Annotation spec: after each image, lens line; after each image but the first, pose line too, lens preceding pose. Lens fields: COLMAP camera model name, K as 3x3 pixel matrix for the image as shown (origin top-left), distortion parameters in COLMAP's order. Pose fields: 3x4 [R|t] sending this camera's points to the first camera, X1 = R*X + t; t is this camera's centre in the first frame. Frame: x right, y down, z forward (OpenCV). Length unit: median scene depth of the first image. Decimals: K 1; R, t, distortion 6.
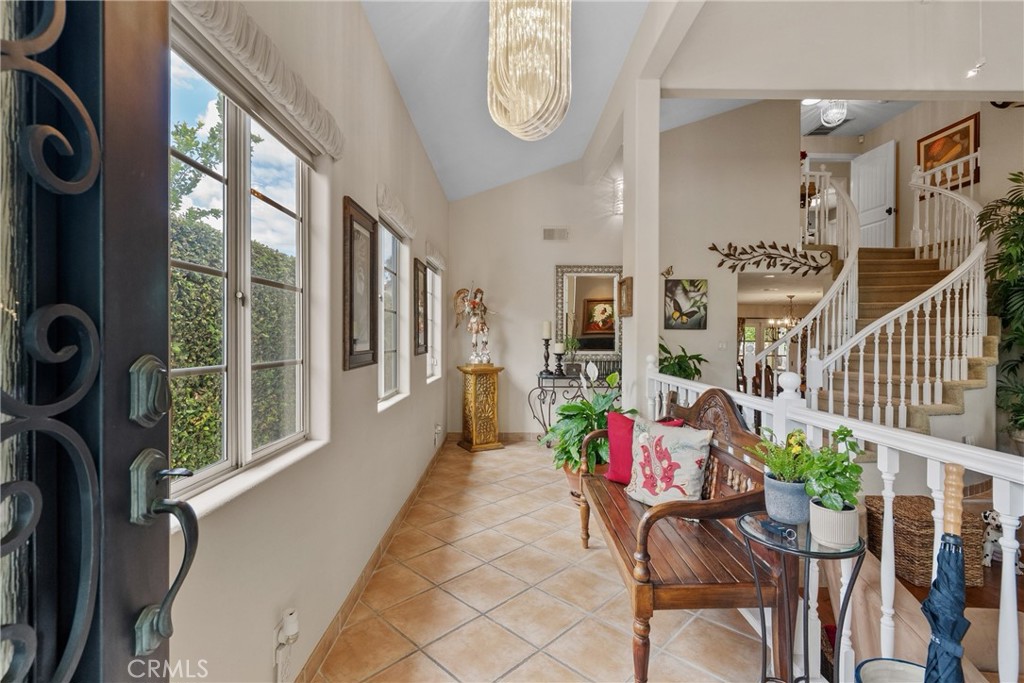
lens RADIAL K [[471.8, 0, 519.2], [0, 471.8, 339.7], [0, 0, 1]] dist [-0.006002, 0.004270]
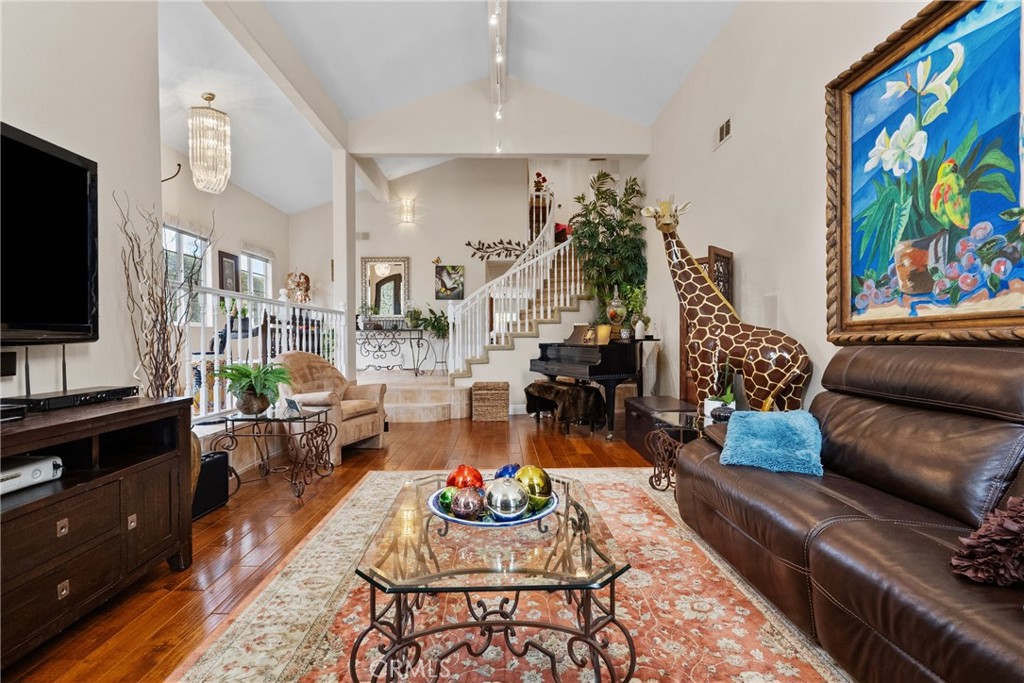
lens RADIAL K [[471.8, 0, 511.3], [0, 471.8, 341.4], [0, 0, 1]] dist [-0.006002, 0.004270]
pose [[0.999957, -0.008090, -0.004558, 0.551884], [0.008098, 0.999966, 0.001750, 0.108453], [0.004543, -0.001787, 0.999988, -0.479103]]
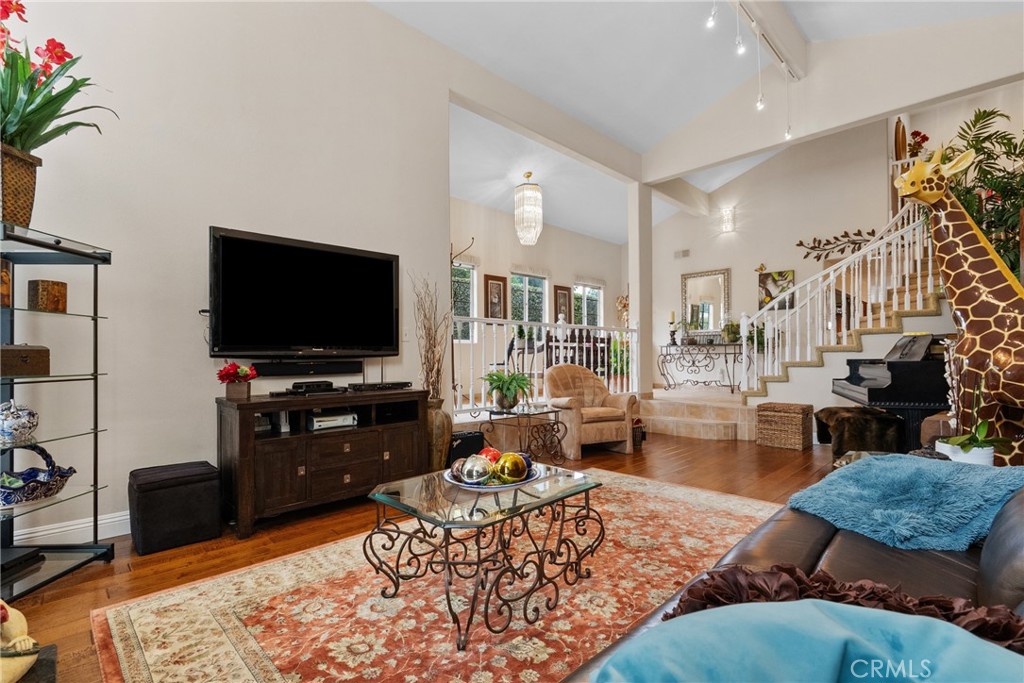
lens RADIAL K [[471.8, 0, 506.0], [0, 471.8, 350.9], [0, 0, 1]] dist [-0.006002, 0.004270]
pose [[0.680668, -0.014583, -0.732446, 0.802040], [0.004635, 0.999868, -0.015601, 0.110669], [0.732577, 0.007224, 0.680646, -0.449169]]
